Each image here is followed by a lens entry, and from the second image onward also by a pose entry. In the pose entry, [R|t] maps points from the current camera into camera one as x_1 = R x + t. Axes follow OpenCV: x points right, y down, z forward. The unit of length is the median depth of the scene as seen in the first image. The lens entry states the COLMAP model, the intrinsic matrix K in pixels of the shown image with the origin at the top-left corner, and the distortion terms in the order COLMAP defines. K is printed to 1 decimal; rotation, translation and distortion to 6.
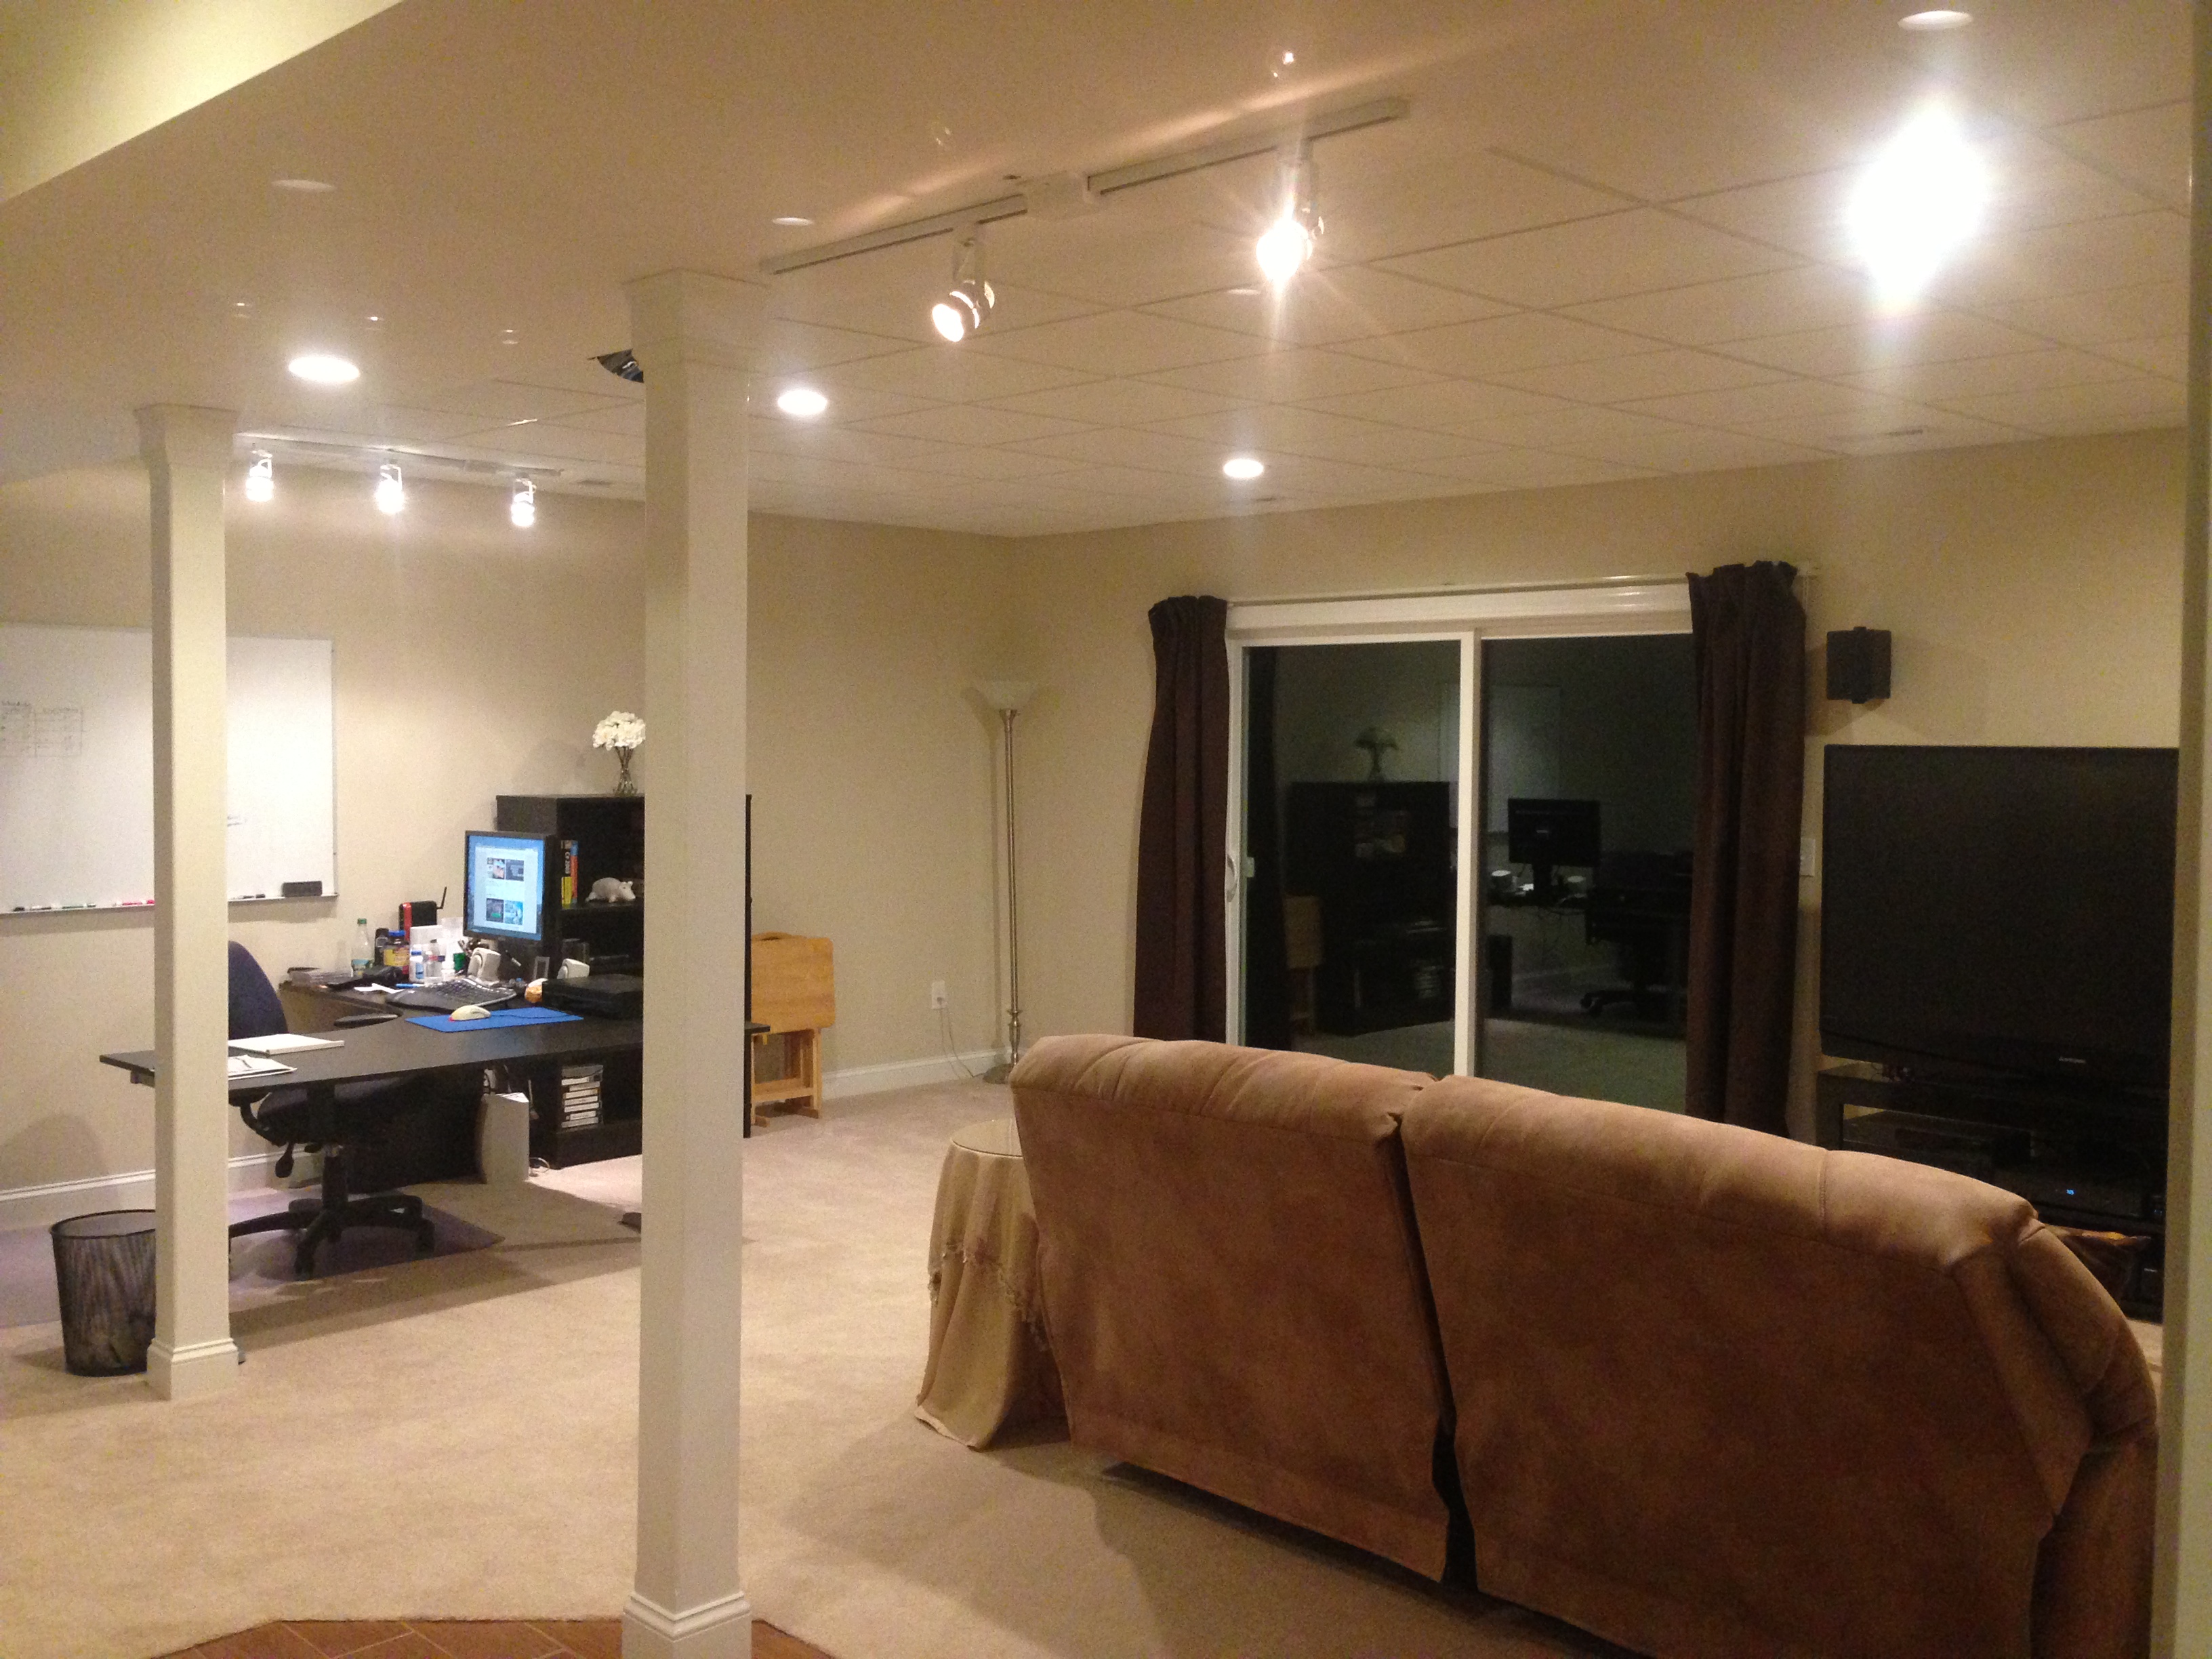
lens RADIAL K [[2035.4, 0, 1080.5], [0, 2035.4, 784.8], [0, 0, 1]] dist [0.088125, -0.123975]
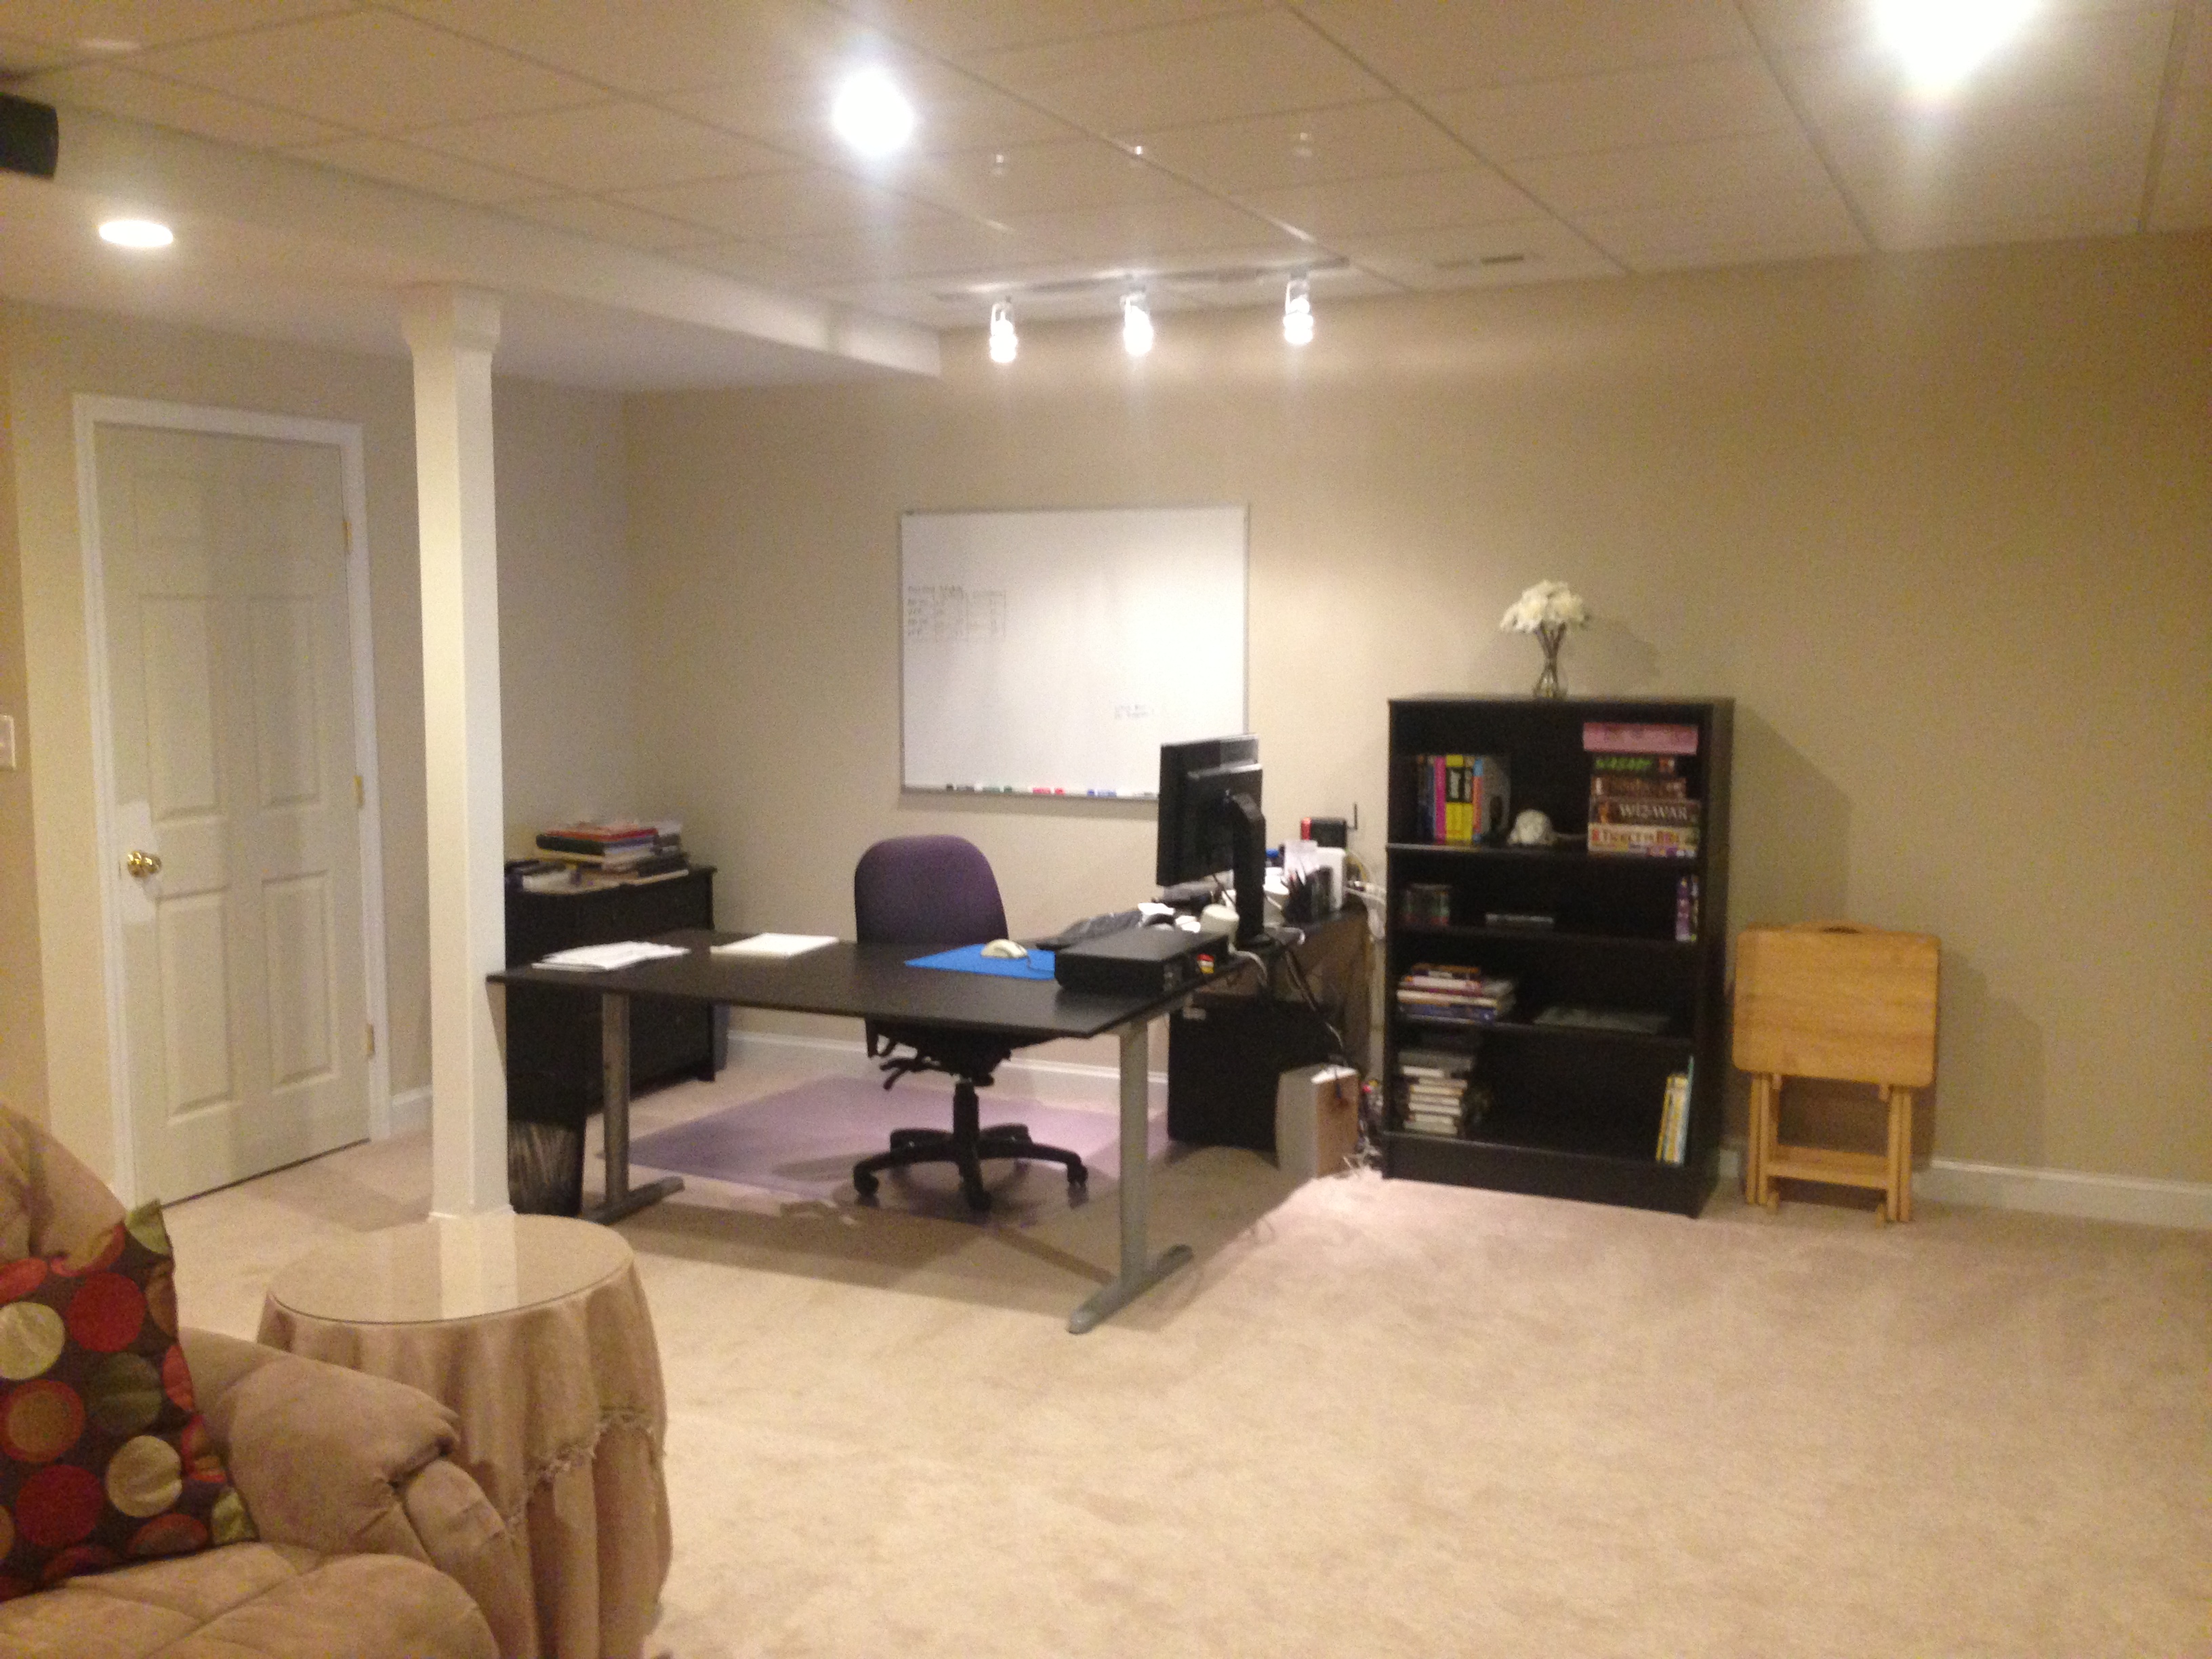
lens RADIAL K [[2034.0, 0, 1100.3], [0, 2034.0, 798.6], [0, 0, 1]] dist [0.107222, -0.182424]
pose [[0.348532, 0.081320, -0.933763, 0.497895], [-0.016541, 0.996608, 0.080619, -0.019062], [0.937151, -0.012653, 0.348694, 0.756913]]
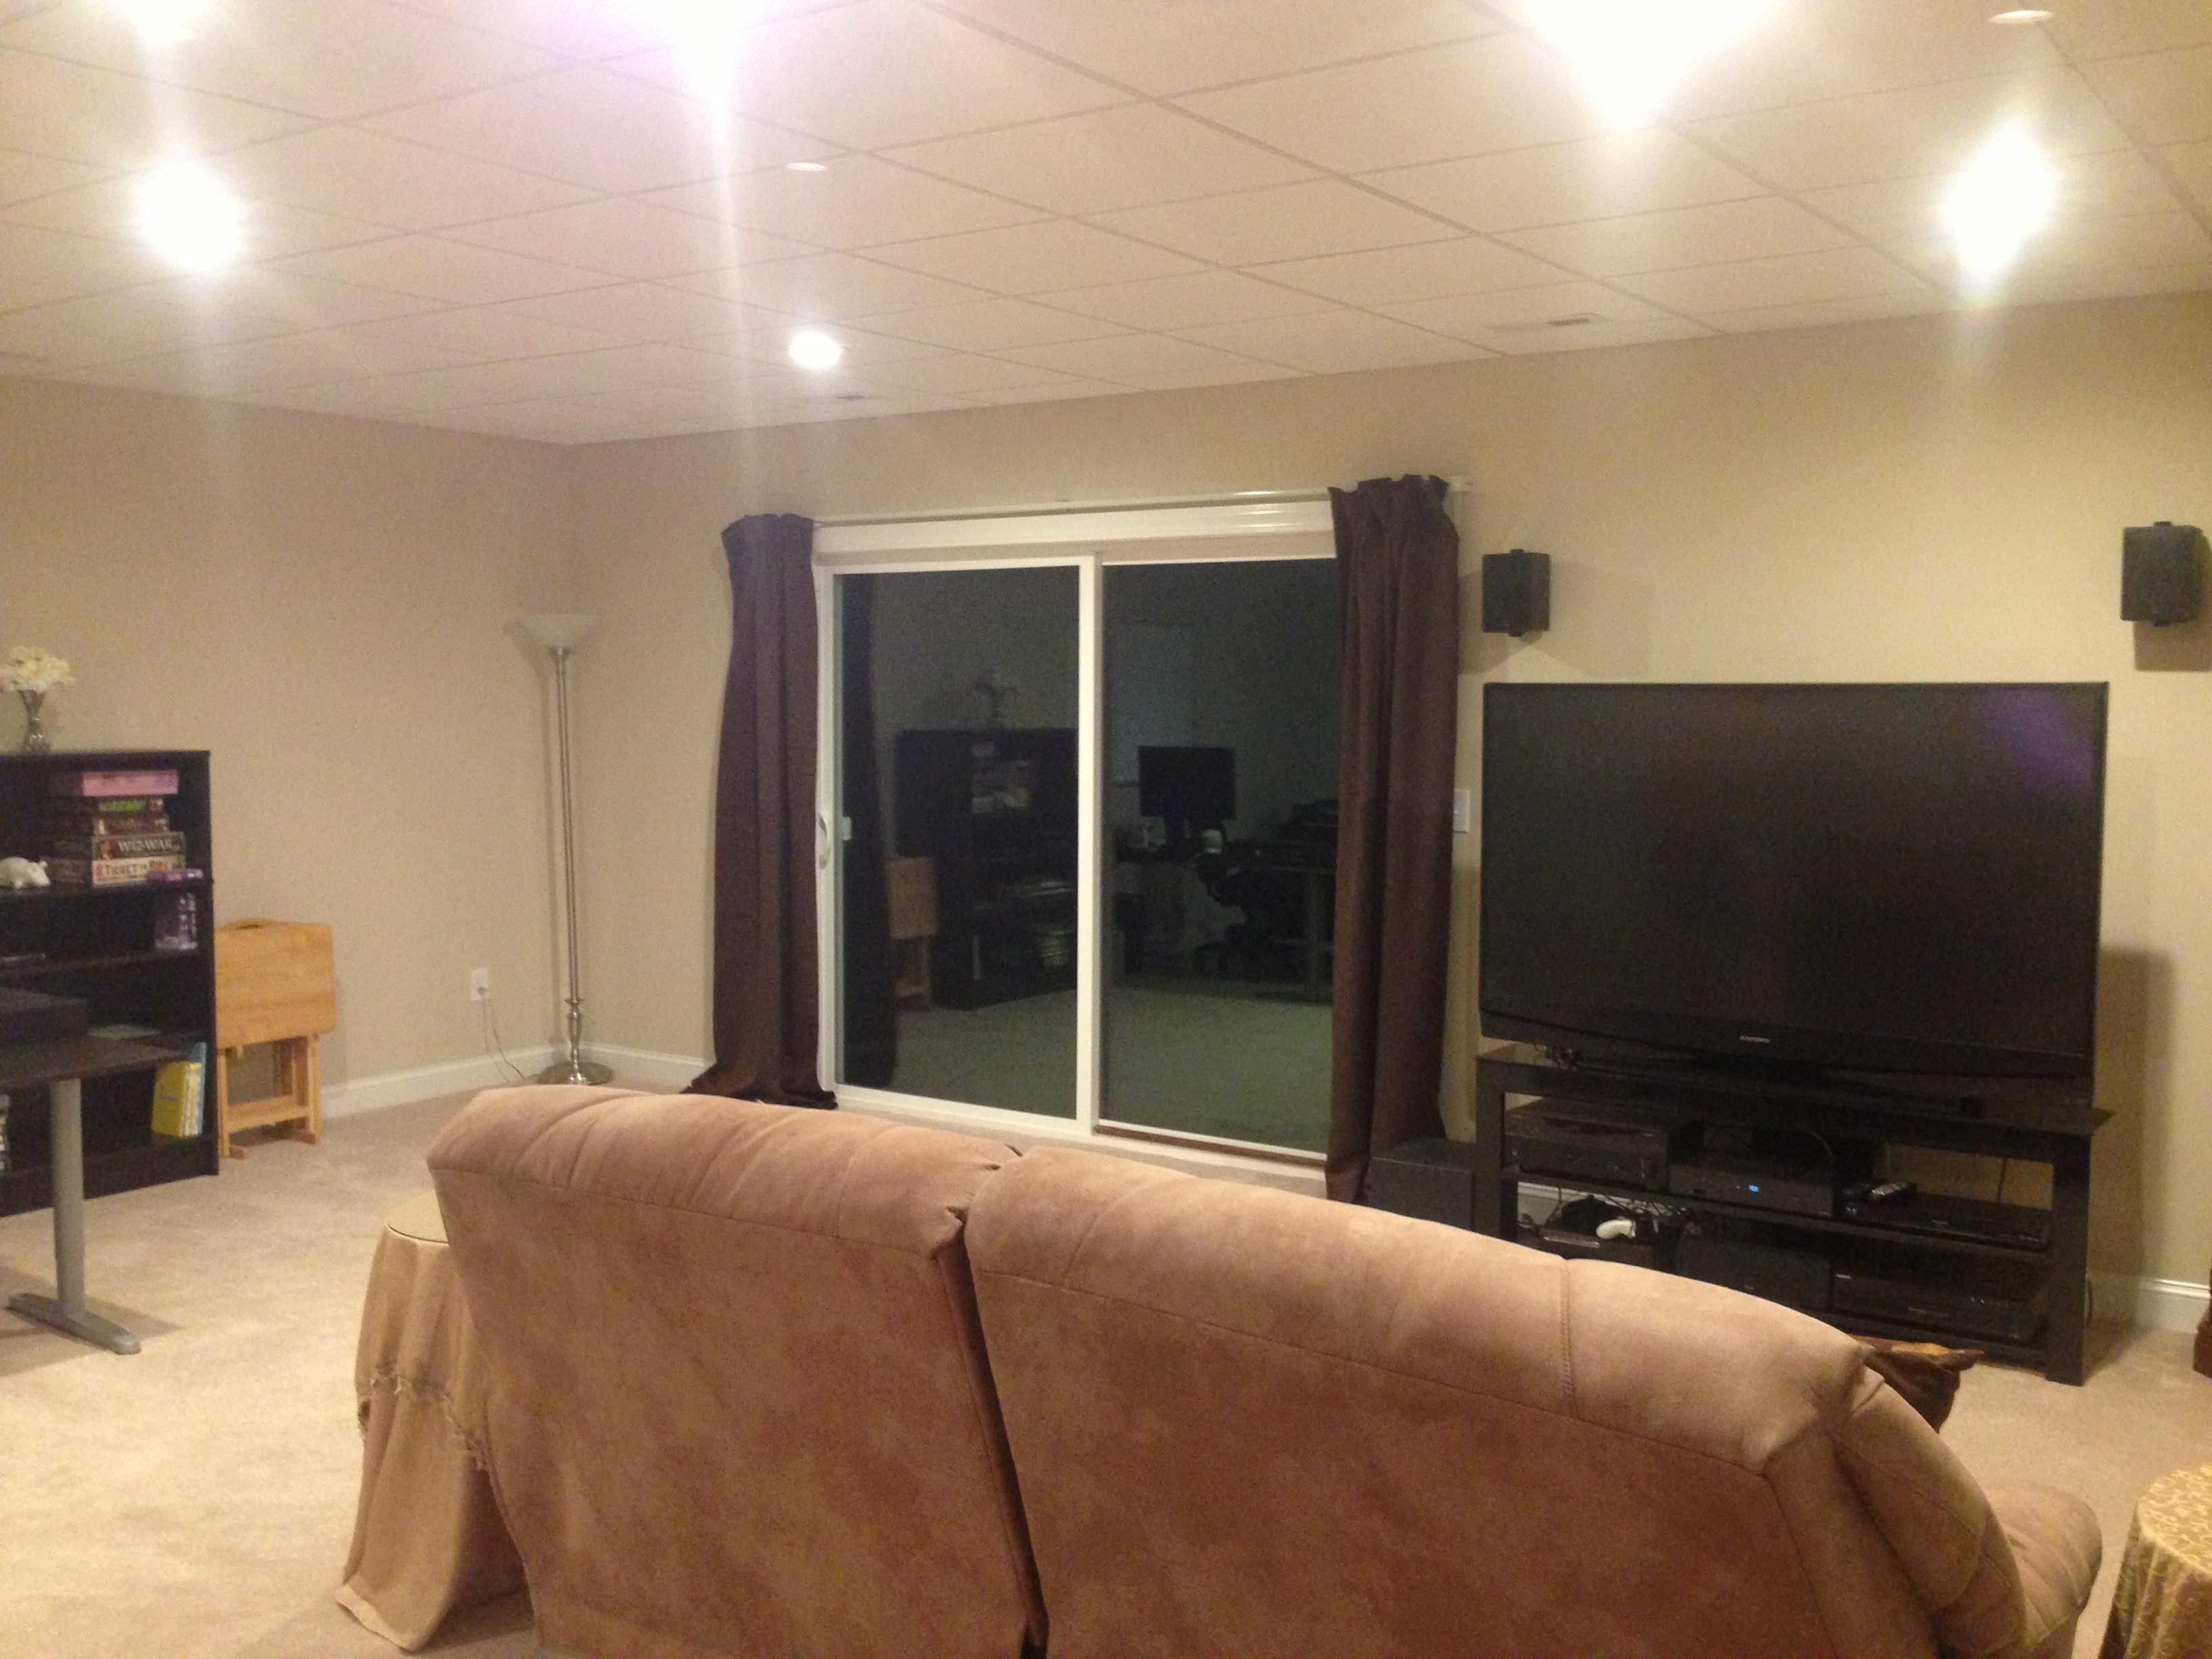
lens RADIAL K [[2034.0, 0, 1100.3], [0, 2034.0, 798.6], [0, 0, 1]] dist [0.107222, -0.182424]
pose [[0.982948, -0.013991, 0.183352, 0.043336], [0.008128, 0.999432, 0.032691, 0.000075], [-0.183705, -0.030643, 0.982504, 0.178788]]
